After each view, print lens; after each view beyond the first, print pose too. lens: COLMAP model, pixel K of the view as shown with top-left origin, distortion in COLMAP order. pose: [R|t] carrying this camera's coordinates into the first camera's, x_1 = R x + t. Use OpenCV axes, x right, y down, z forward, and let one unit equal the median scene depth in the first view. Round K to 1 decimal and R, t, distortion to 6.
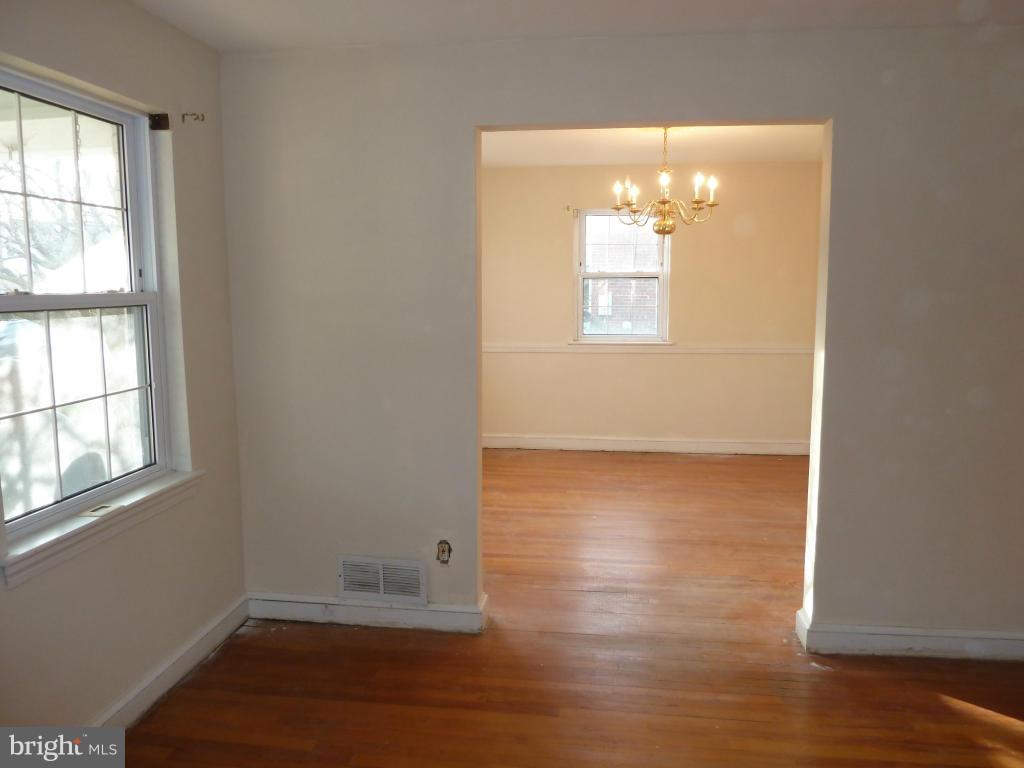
lens RADIAL K [[766.5, 0, 512.3], [0, 766.5, 386.7], [0, 0, 1]] dist [-0.031282, -0.003509]
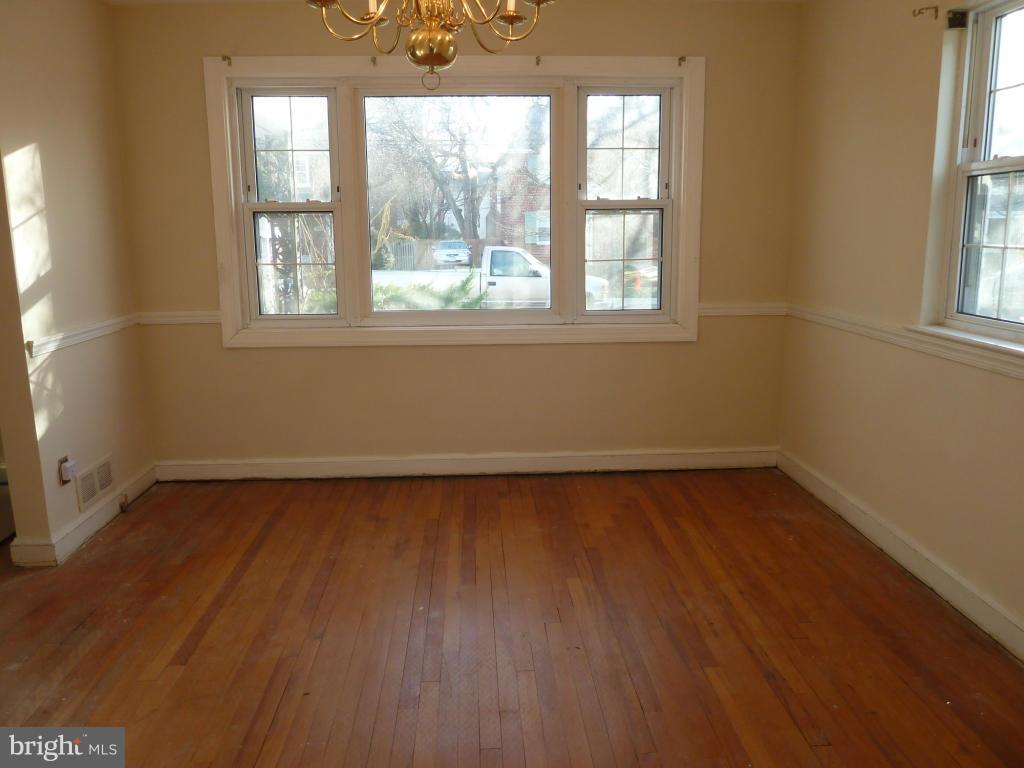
lens RADIAL K [[766.5, 0, 510.6], [0, 766.5, 377.2], [0, 0, 1]] dist [-0.031282, -0.003509]
pose [[0.175982, 0.189469, -0.965988, 0.946731], [-0.124759, 0.977682, 0.169034, -0.150348], [0.976456, 0.090769, 0.195693, 1.403709]]
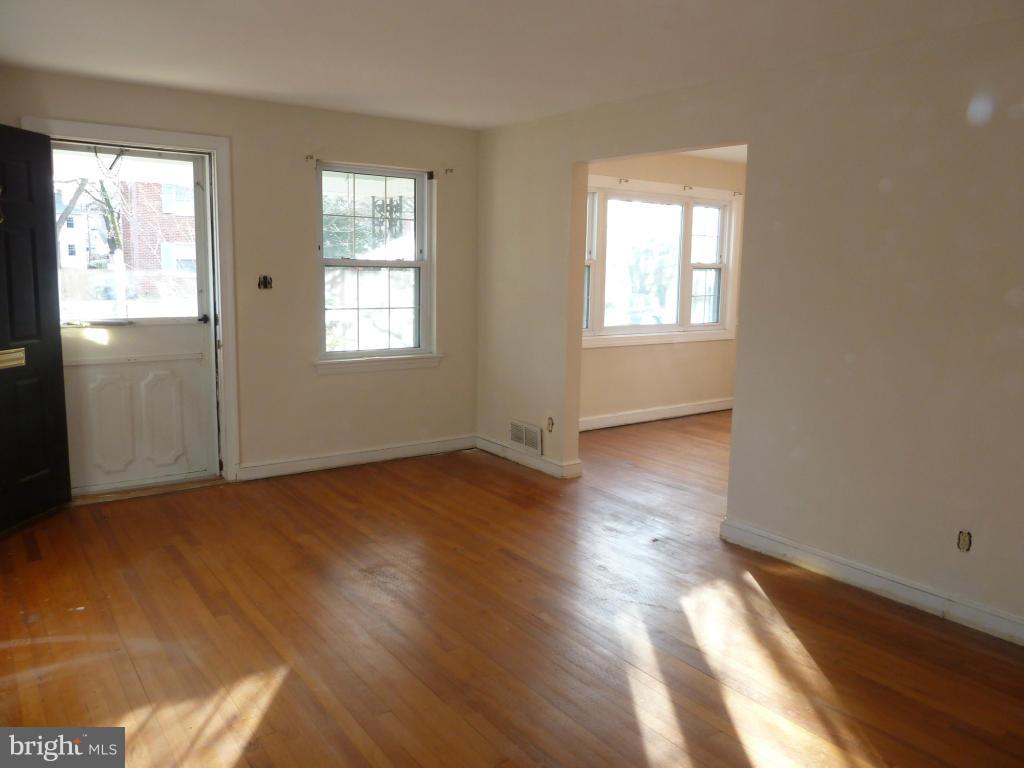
lens RADIAL K [[725.5, 0, 487.7], [0, 725.5, 374.6], [0, 0, 1]] dist [-0.013158, -0.001094]
pose [[0.672144, 0.114686, -0.731484, 0.914480], [-0.112519, 0.992278, 0.052184, 0.046339], [0.731821, 0.047230, 0.679858, -0.138258]]
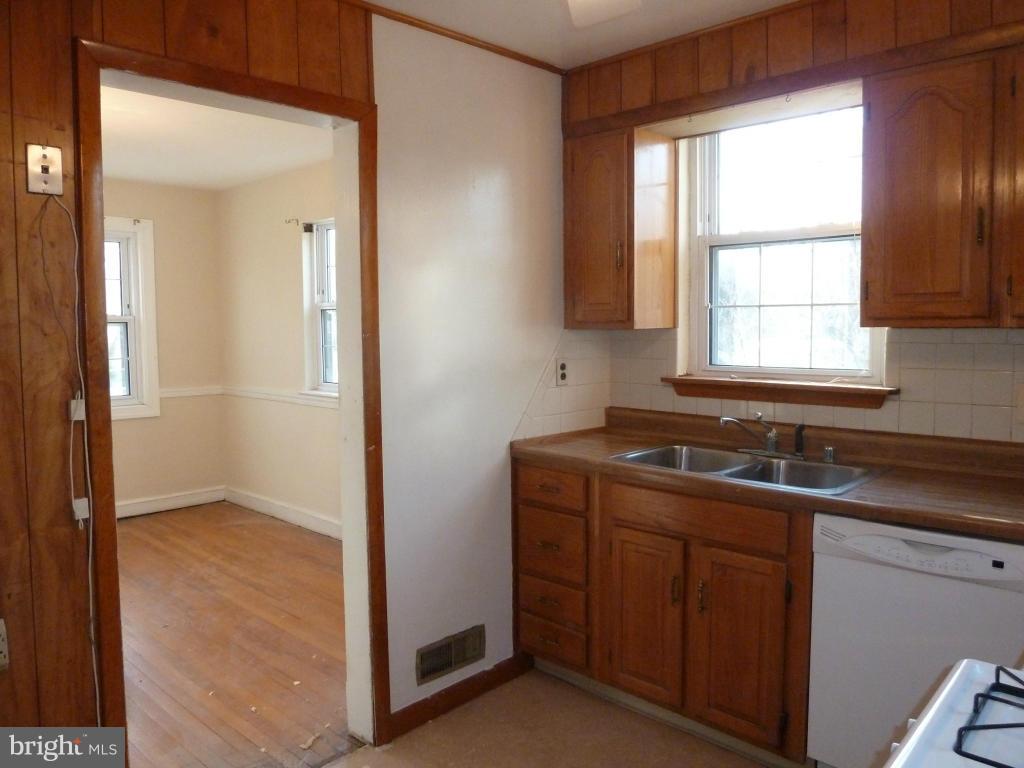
lens RADIAL K [[766.5, 0, 511.9], [0, 766.5, 381.8], [0, 0, 1]] dist [-0.031282, -0.003509]
pose [[0.806399, 0.047073, -0.589495, 1.448407], [-0.080480, 0.996288, -0.030535, -0.123695], [0.585870, 0.072066, 0.807194, 1.002329]]
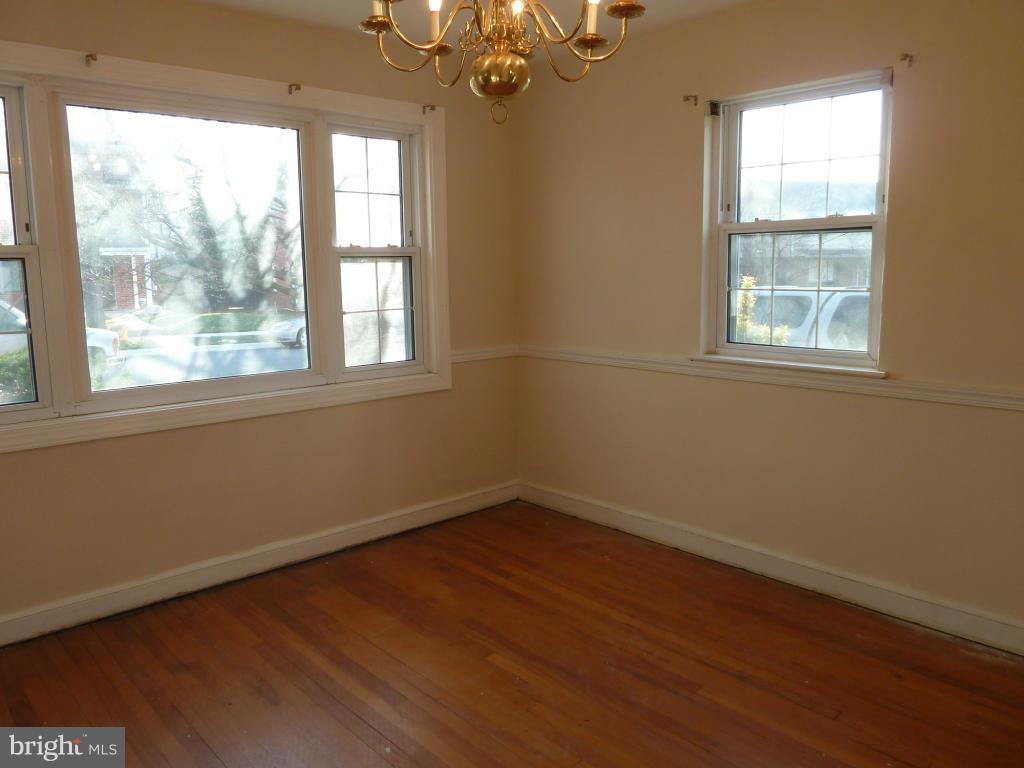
lens RADIAL K [[766.5, 0, 511.4], [0, 766.5, 378.4], [0, 0, 1]] dist [-0.031282, -0.003509]
pose [[0.766178, 0.088571, -0.636495, 0.647764], [-0.078221, 0.995945, 0.044431, -0.113607], [0.637850, 0.015745, 0.770000, 1.038479]]
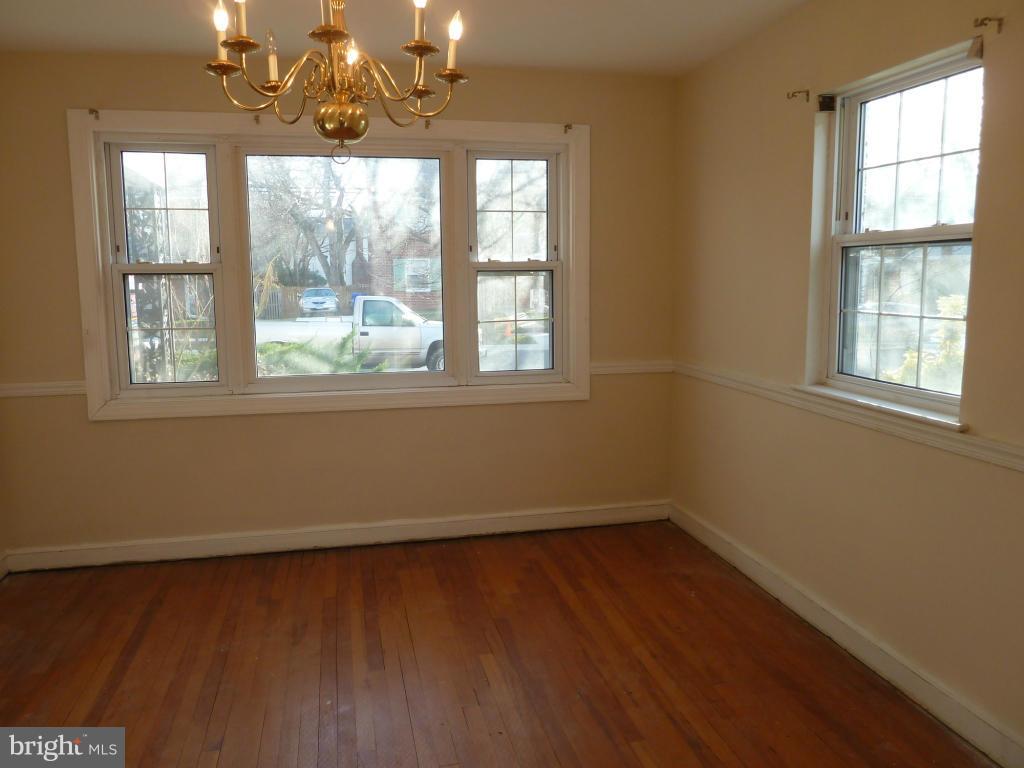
lens RADIAL K [[766.5, 0, 511.4], [0, 766.5, 377.7], [0, 0, 1]] dist [-0.031282, -0.003509]
pose [[0.343341, 0.128127, -0.930430, 0.913704], [-0.119810, 0.988533, 0.091917, -0.171684], [0.931538, 0.079916, 0.354755, 1.365953]]
